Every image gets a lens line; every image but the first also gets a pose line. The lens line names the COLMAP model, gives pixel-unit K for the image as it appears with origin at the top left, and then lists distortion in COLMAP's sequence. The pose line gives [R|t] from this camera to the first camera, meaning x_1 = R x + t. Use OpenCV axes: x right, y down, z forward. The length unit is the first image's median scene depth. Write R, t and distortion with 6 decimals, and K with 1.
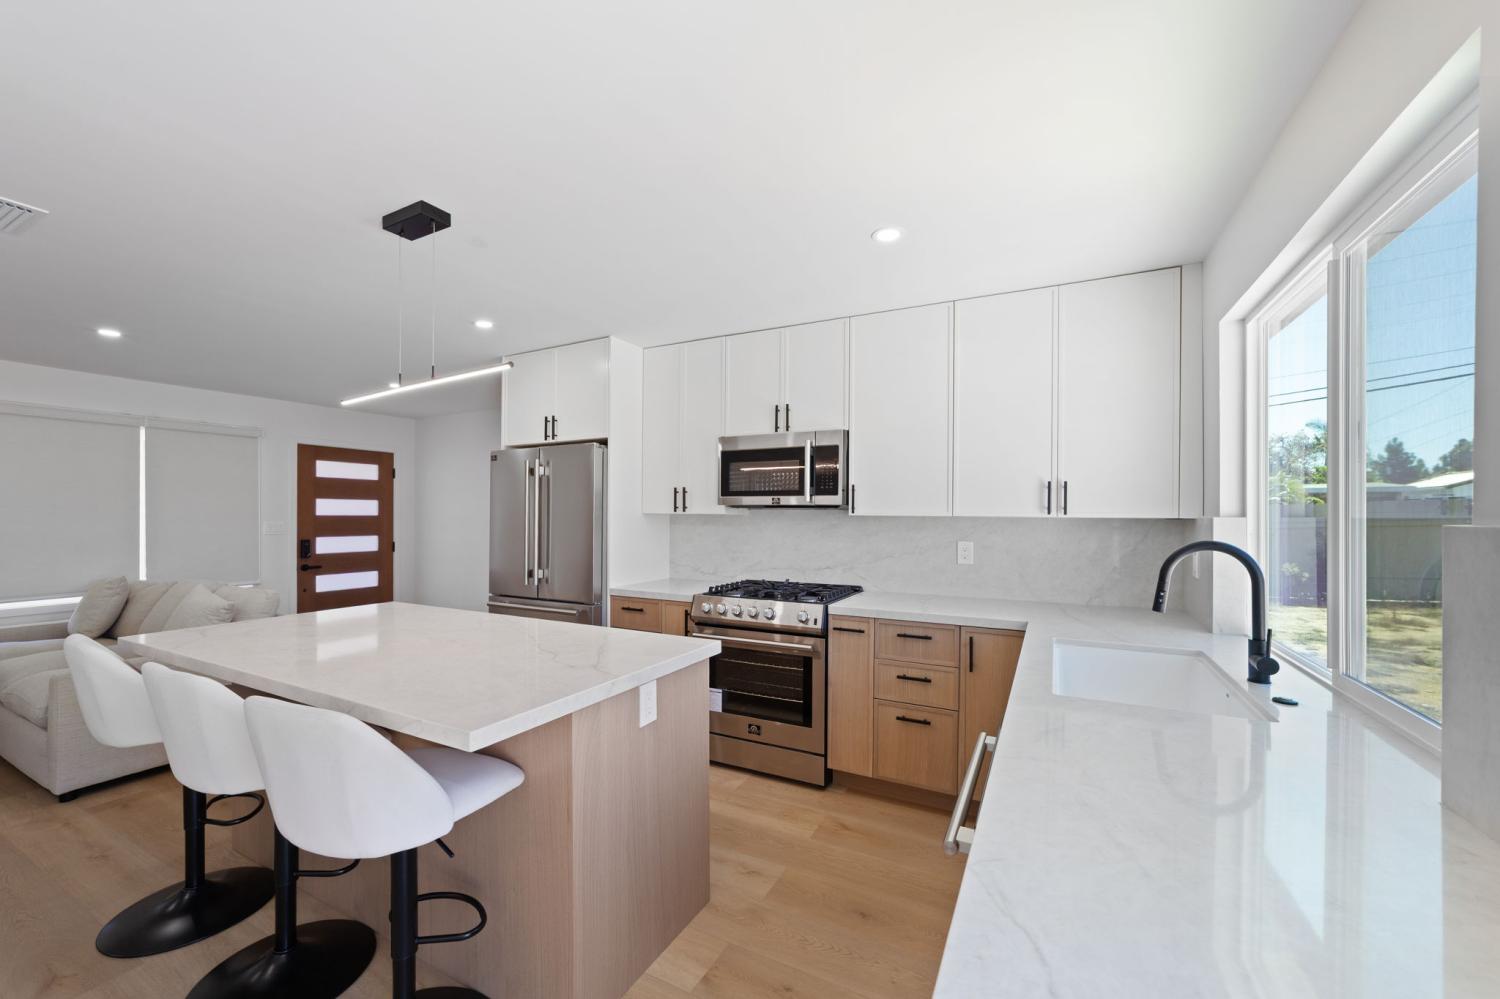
lens RADIAL K [[598.1, 0, 745.1], [0, 598.1, 513.1], [0, 0, 1]] dist [-0.019267, 0.010216]
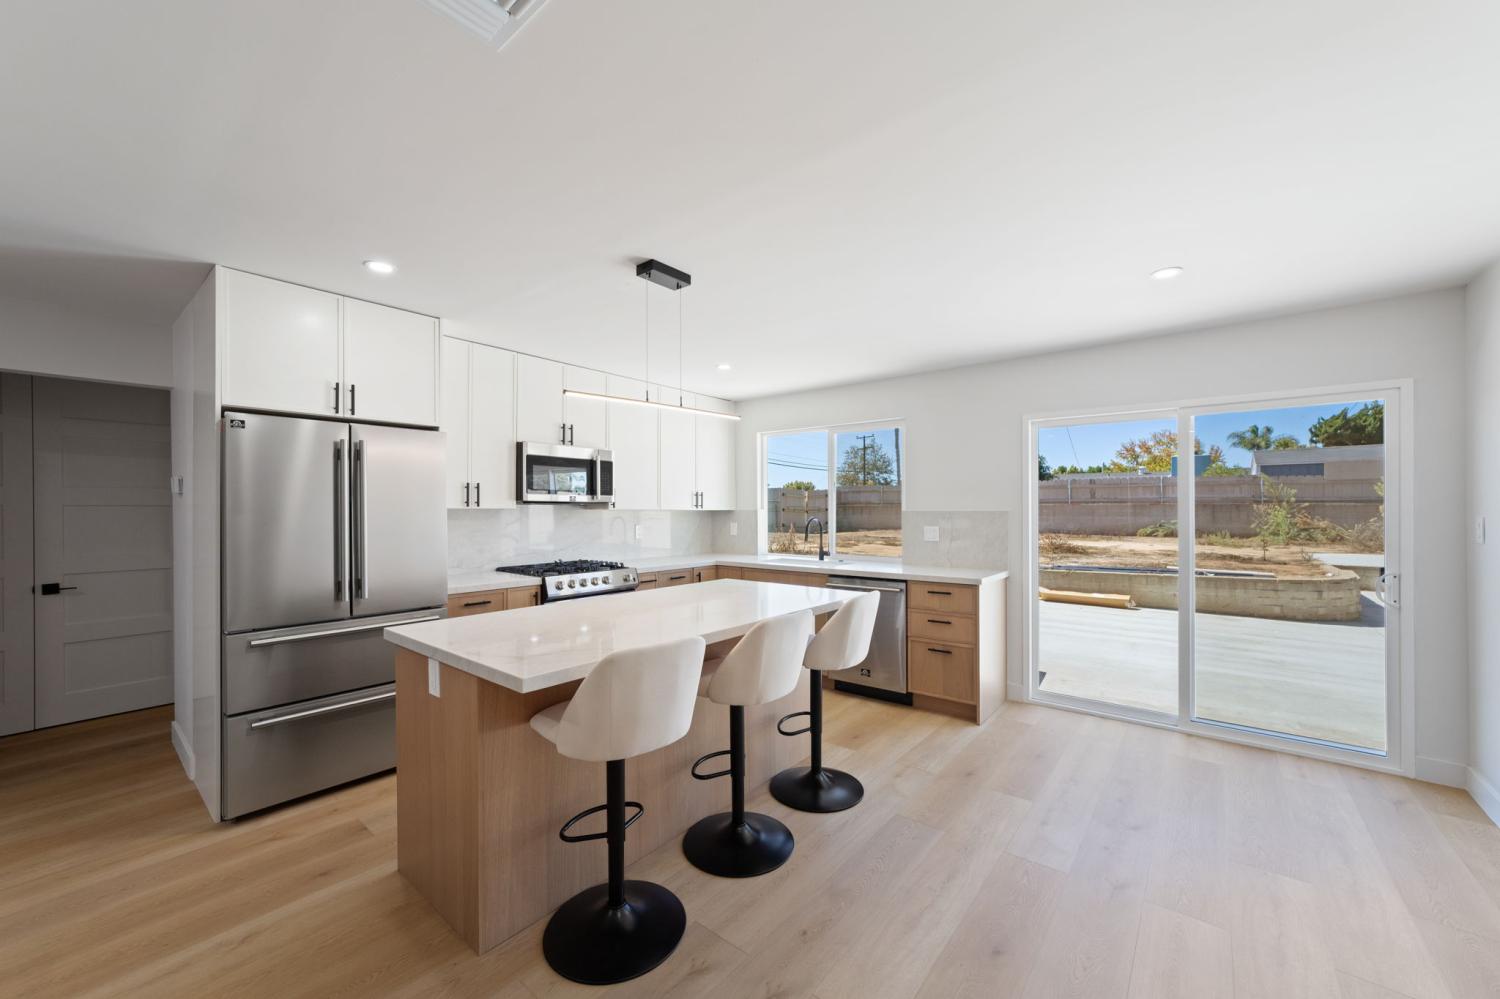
lens RADIAL K [[567.8, 0, 763.9], [0, 567.8, 509.1], [0, 0, 1]] dist [-0.000790, -0.000030]
pose [[0.166996, -0.002526, 0.985954, -1.209487], [-0.000781, 0.999996, 0.002695, -0.001068], [-0.985957, -0.001220, 0.166994, 0.423708]]
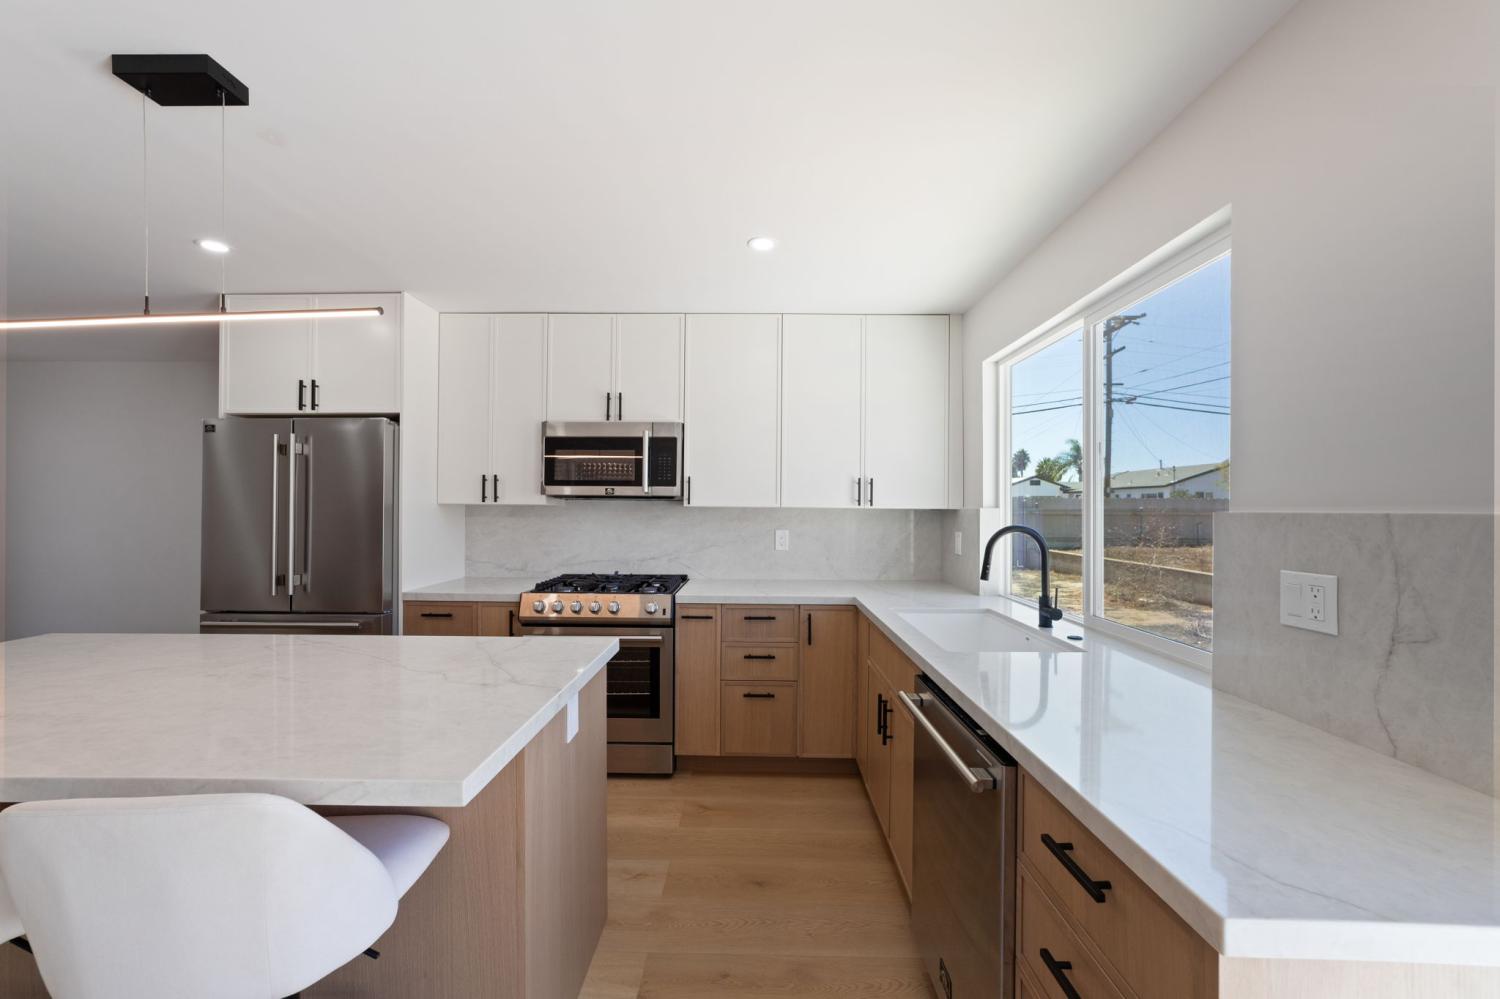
lens RADIAL K [[578.5, 0, 753.2], [0, 578.5, 506.9], [0, 0, 1]] dist [-0.015367, 0.006014]
pose [[0.887270, 0.002979, 0.461240, -0.192867], [-0.003698, 0.999993, 0.000654, 0.003820], [-0.461235, -0.002286, 0.887275, 0.066528]]
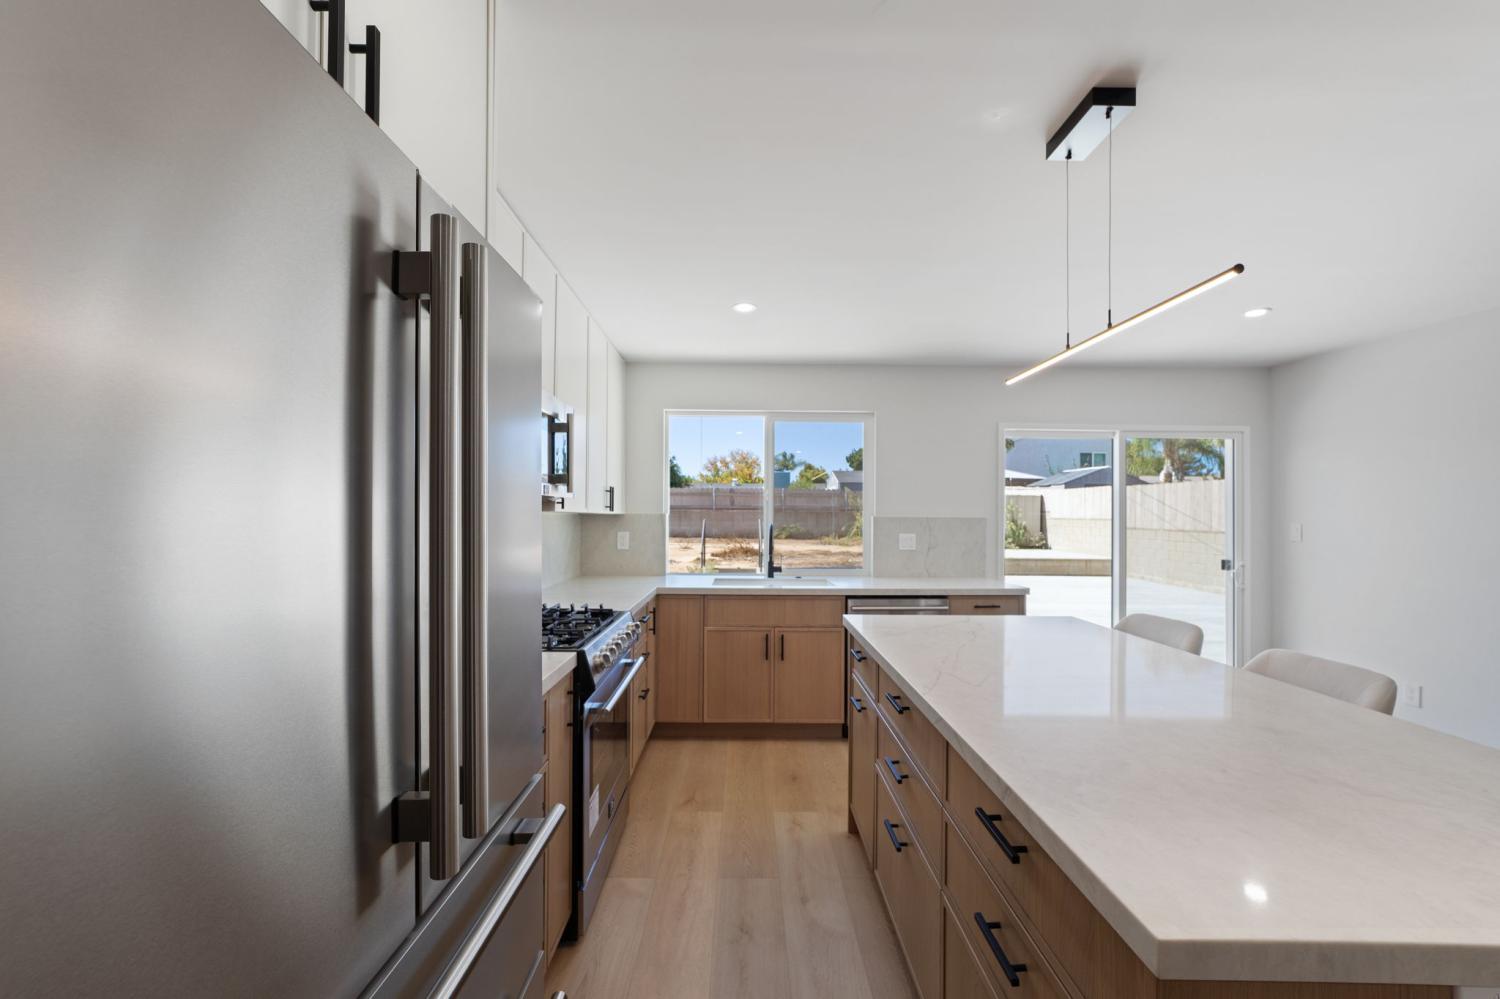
lens RADIAL K [[578.5, 0, 753.2], [0, 578.5, 506.9], [0, 0, 1]] dist [-0.015367, 0.006014]
pose [[-0.482061, 0.006251, 0.876115, -0.703614], [-0.011007, 0.999852, -0.013190, 0.005677], [-0.876068, -0.016002, -0.481922, 1.226197]]
